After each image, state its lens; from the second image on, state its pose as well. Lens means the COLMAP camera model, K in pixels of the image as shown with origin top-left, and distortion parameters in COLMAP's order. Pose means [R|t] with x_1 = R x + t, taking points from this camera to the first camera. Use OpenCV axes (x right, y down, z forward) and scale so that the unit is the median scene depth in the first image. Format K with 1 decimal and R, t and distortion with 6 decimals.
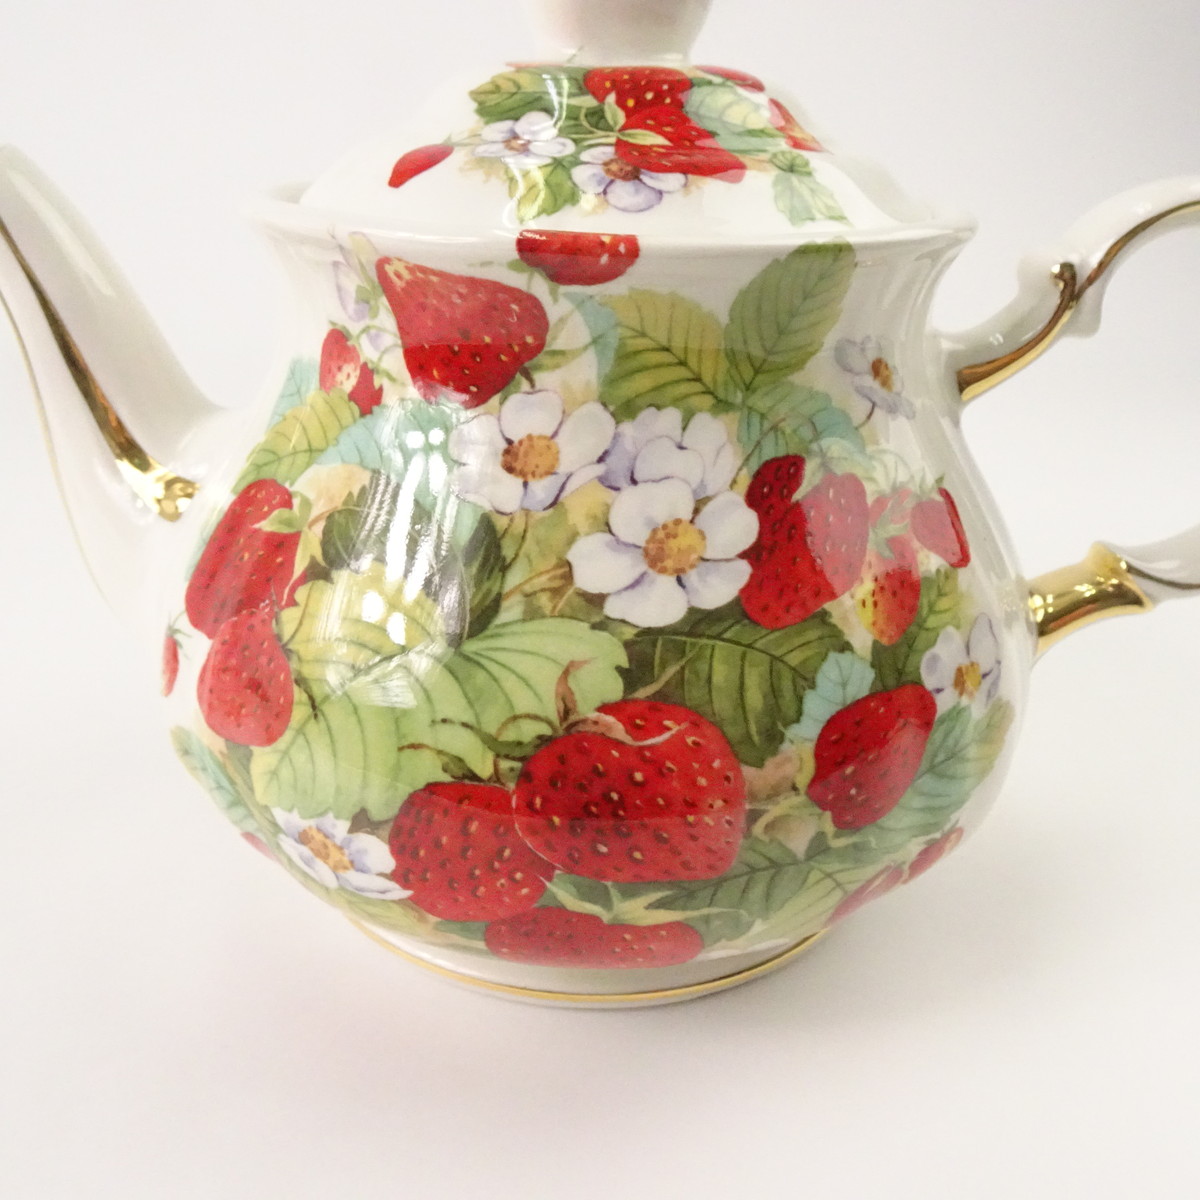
lens RADIAL K [[1146.0, 0, 624.3], [0, 1146.0, 600.1], [0, 0, 1]] dist [0.004210, 0.124499]
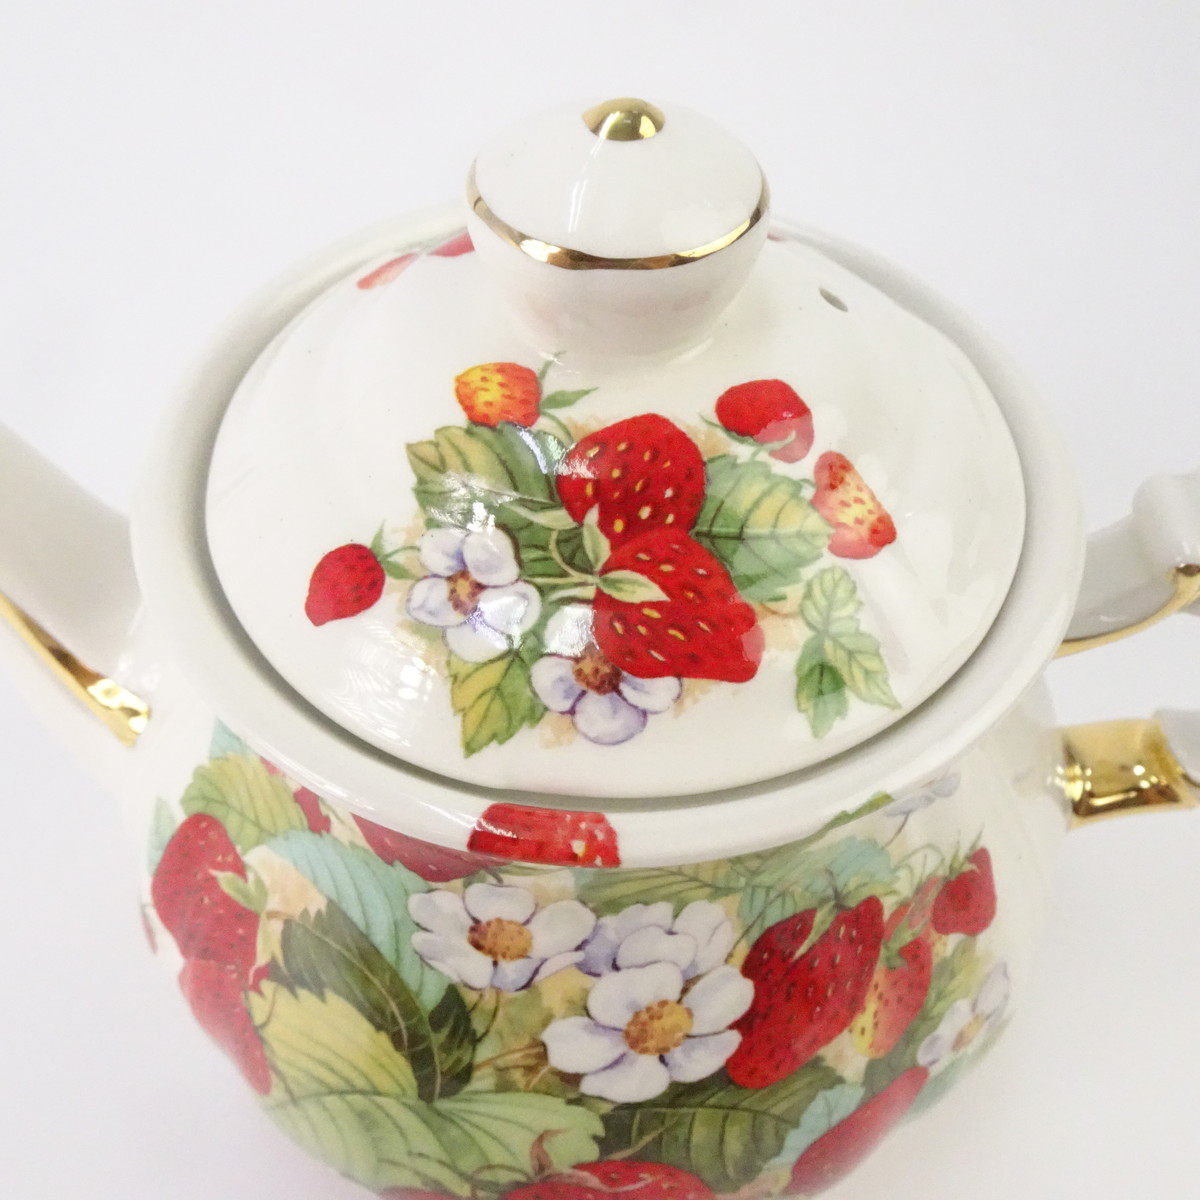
lens RADIAL K [[1160.7, 0, 600.0], [0, 1160.7, 600.0], [0, 0, 1]] dist [-0.002466, 0.006880]
pose [[0.998262, 0.038267, -0.044810, 0.025606], [-0.012309, 0.879080, 0.476515, -0.787651], [0.057627, -0.475135, 0.878024, 0.342075]]
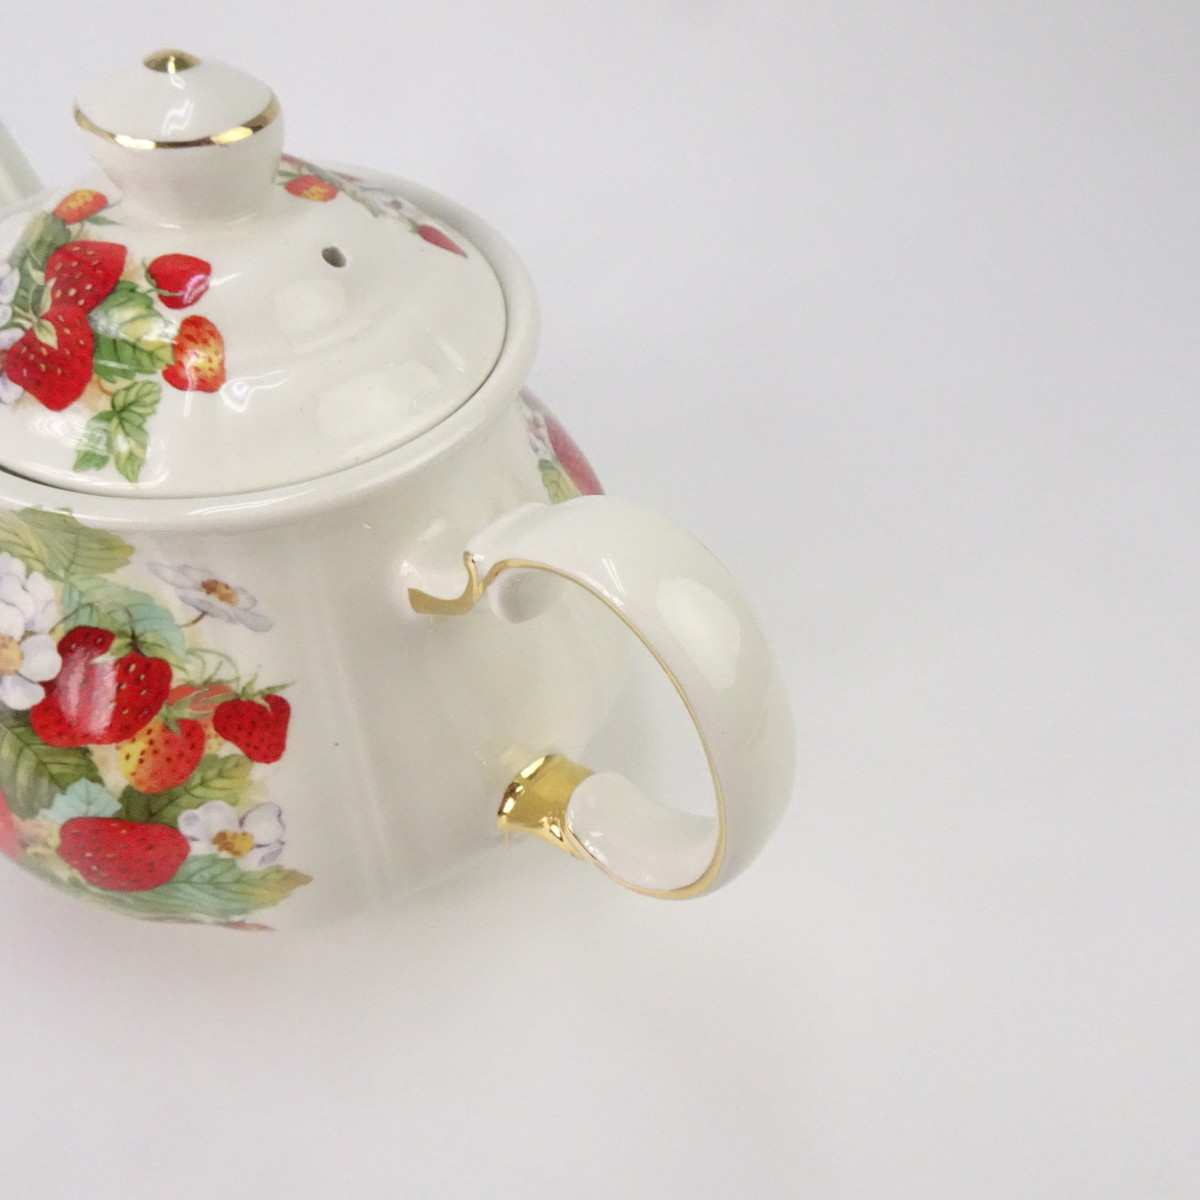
lens RADIAL K [[1146.0, 0, 624.3], [0, 1146.0, 600.1], [0, 0, 1]] dist [0.004210, 0.124499]
pose [[0.744108, 0.482224, -0.462346, 1.160444], [-0.278548, 0.852997, 0.441371, -0.886265], [0.607219, -0.199642, 0.769044, 0.416630]]
